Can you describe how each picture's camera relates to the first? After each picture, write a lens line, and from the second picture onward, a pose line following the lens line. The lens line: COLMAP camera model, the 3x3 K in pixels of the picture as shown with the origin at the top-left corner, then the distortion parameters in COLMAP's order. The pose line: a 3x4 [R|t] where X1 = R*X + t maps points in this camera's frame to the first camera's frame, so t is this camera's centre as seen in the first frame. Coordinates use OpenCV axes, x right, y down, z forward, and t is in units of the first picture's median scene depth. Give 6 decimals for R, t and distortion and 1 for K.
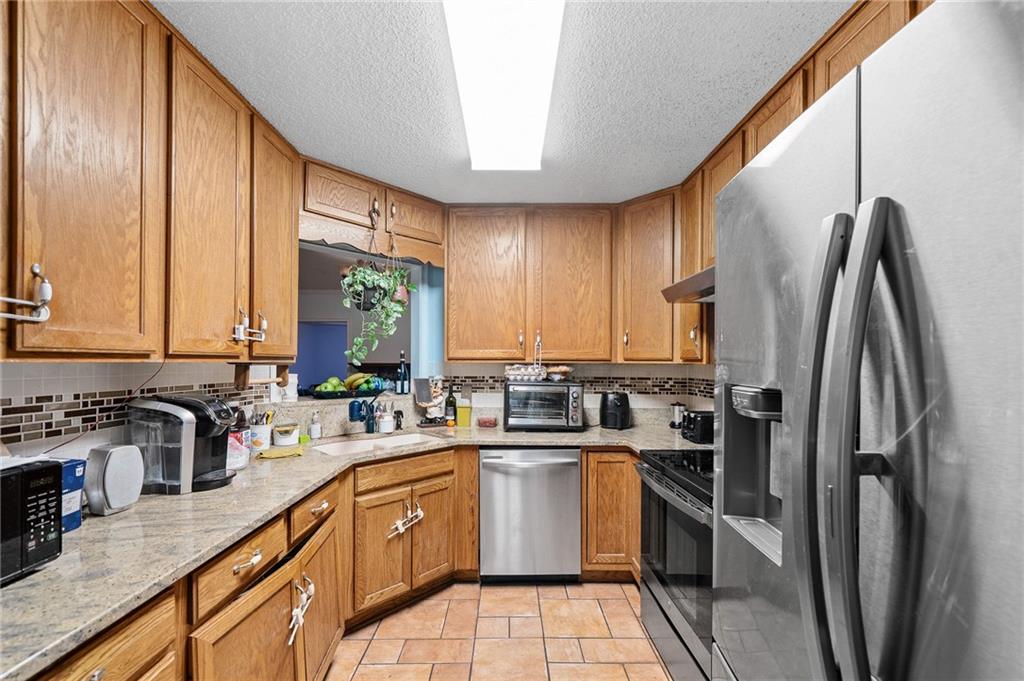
lens RADIAL K [[412.8, 0, 507.8], [0, 412.8, 363.3], [0, 0, 1]] dist [-0.001058, -0.000064]
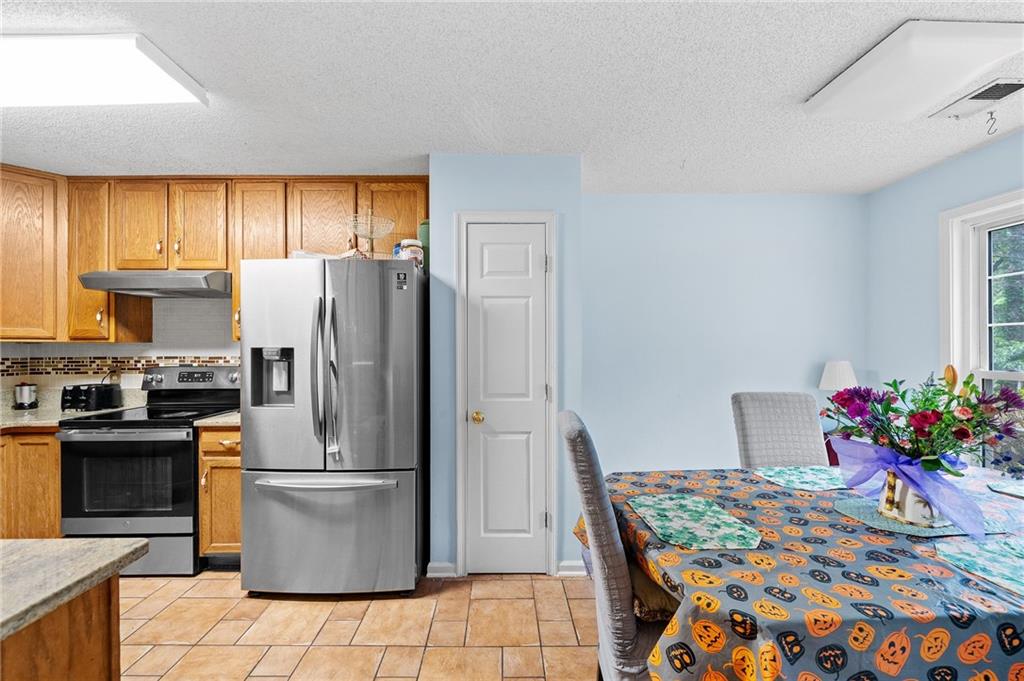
lens RADIAL K [[406.5, 0, 504.8], [0, 406.5, 347.3], [0, 0, 1]] dist [-0.002941, 0.000179]
pose [[-0.007907, -0.003687, 0.999962, -0.602993], [0.005789, 0.999976, 0.003732, 0.016762], [-0.999952, 0.005818, -0.007886, -0.128676]]
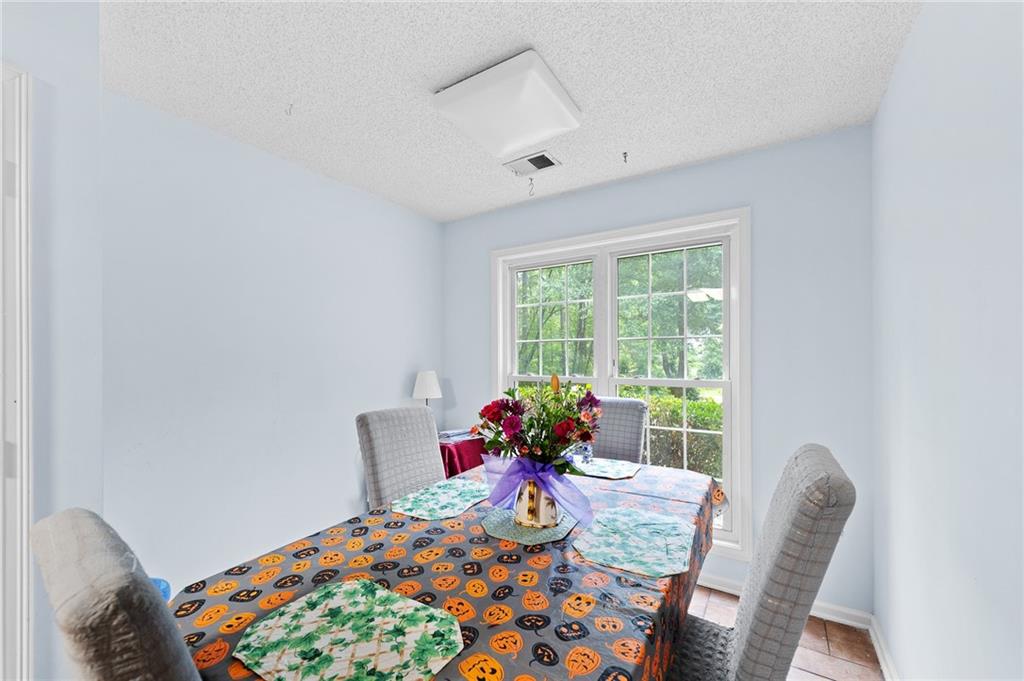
lens RADIAL K [[411.7, 0, 504.6], [0, 411.7, 358.0], [0, 0, 1]] dist [-0.001550, -0.000149]
pose [[-0.835085, -0.002317, 0.550117, -0.365421], [0.001312, 0.999980, 0.006203, 0.018495], [-0.550120, 0.005902, -0.835065, -0.163179]]
